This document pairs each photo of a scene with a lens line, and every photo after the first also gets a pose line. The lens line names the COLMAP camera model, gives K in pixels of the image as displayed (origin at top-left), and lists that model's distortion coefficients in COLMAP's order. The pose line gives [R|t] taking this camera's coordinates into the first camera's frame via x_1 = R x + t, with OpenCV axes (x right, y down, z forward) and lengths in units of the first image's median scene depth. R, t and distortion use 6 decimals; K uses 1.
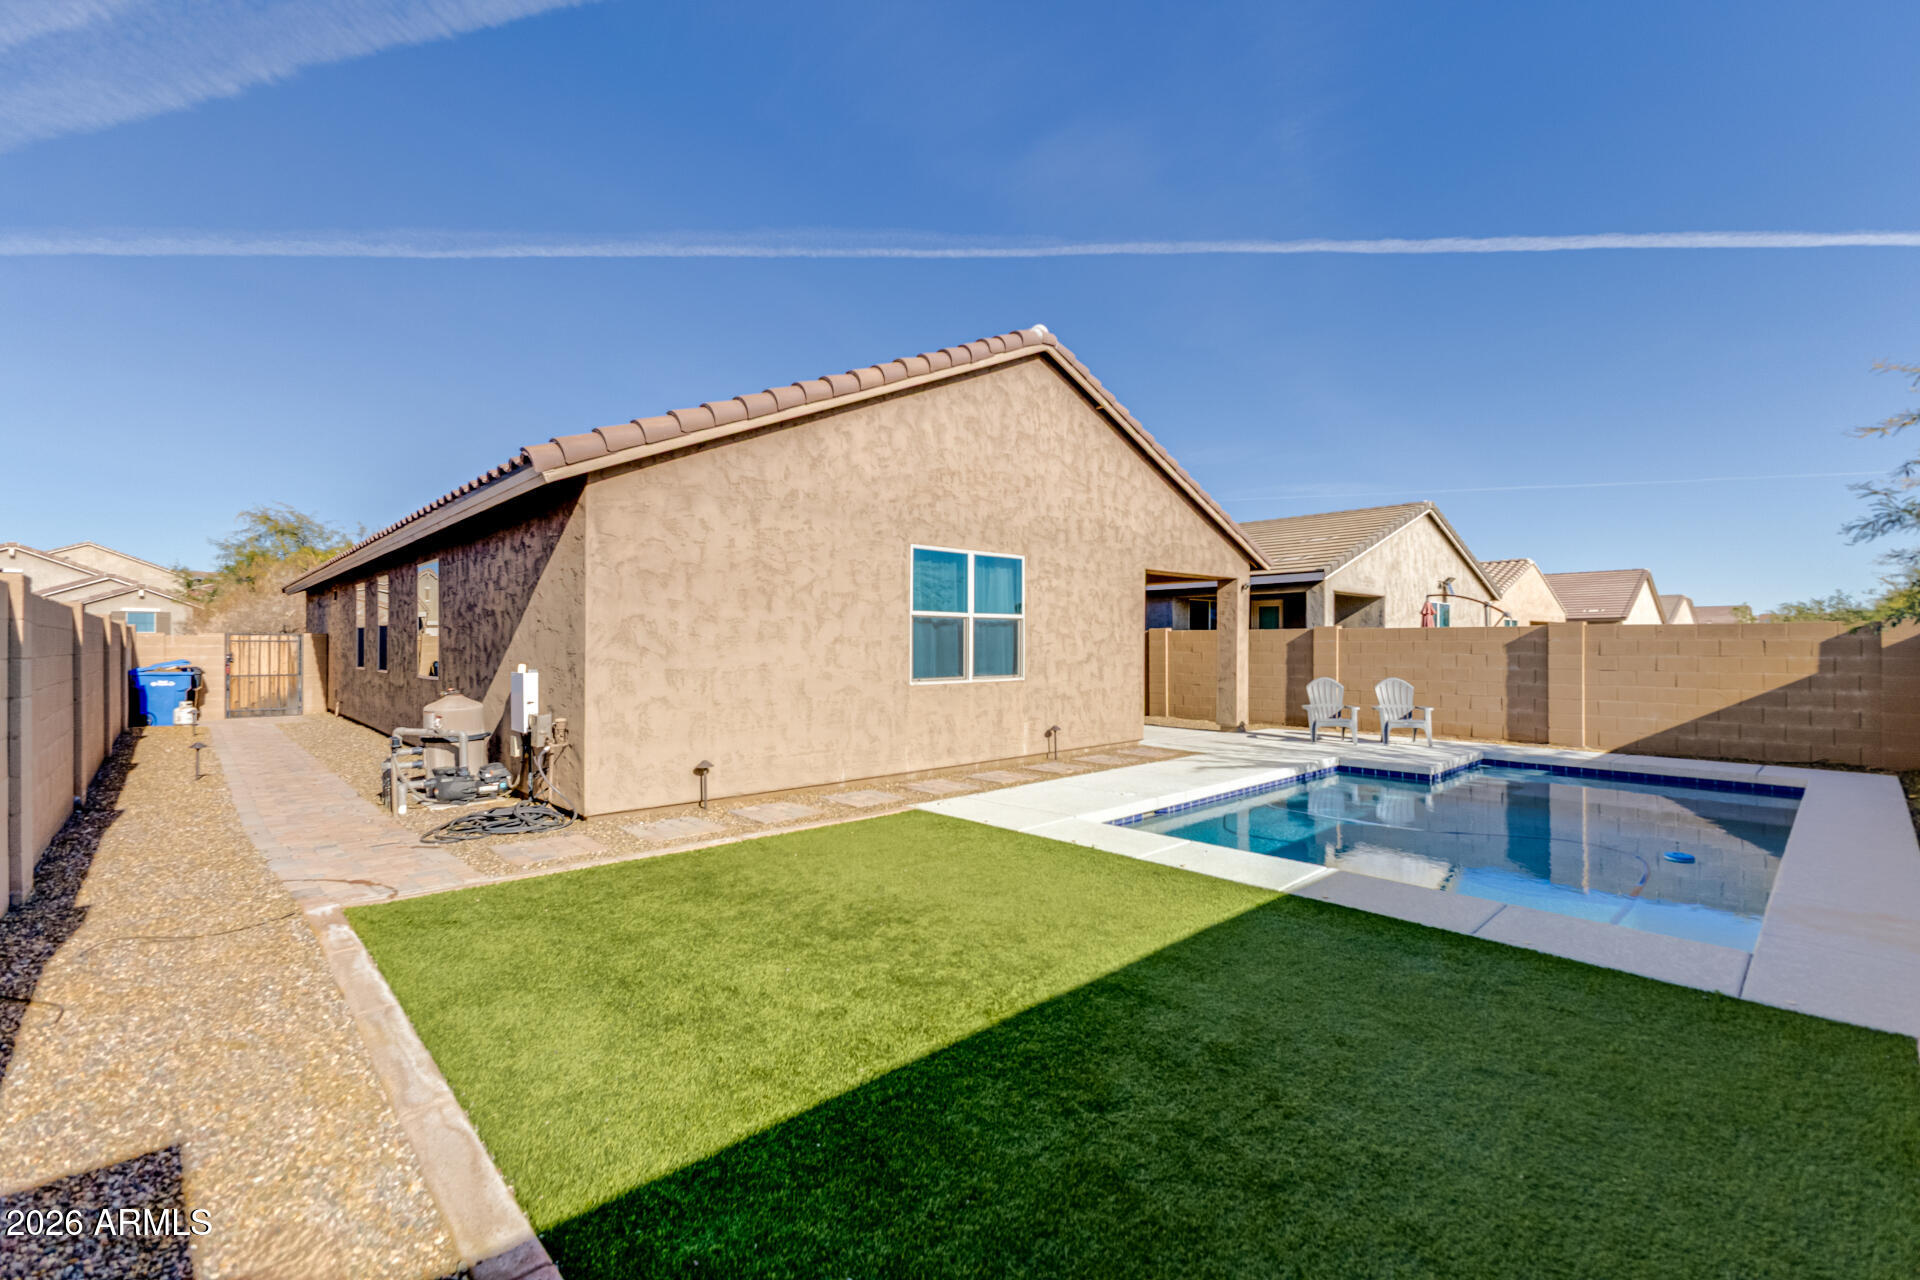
lens RADIAL K [[835.3, 0, 944.0], [0, 835.3, 647.6], [0, 0, 1]] dist [0.010249, 0.001464]
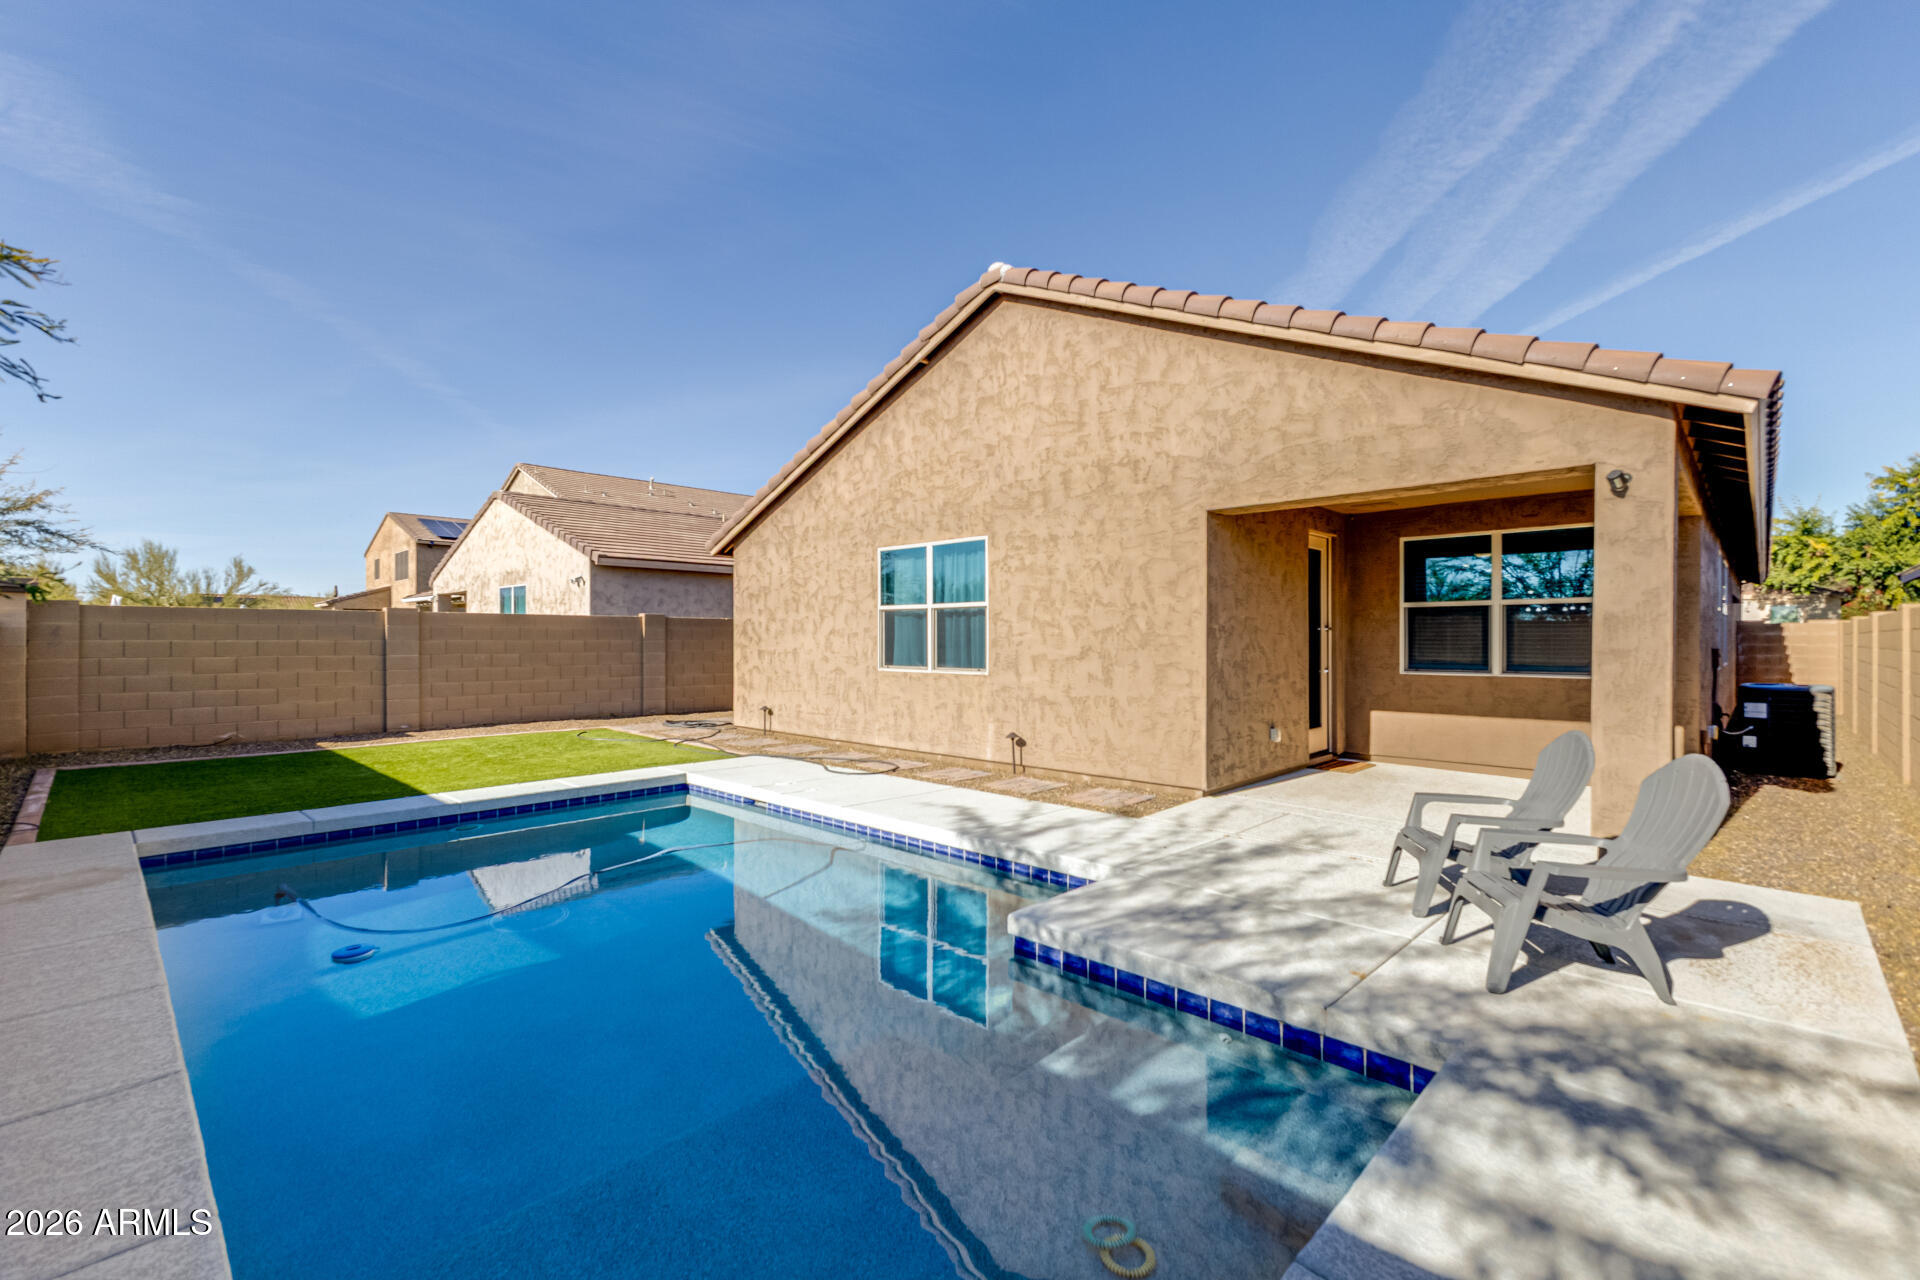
lens RADIAL K [[835.3, 0, 961.9], [0, 835.3, 637.3], [0, 0, 1]] dist [0.010249, 0.001464]
pose [[0.054292, 0.007403, -0.998498, 0.998993], [0.003167, 0.999966, 0.007586, -0.008375], [0.998520, -0.003574, 0.054267, 0.940311]]
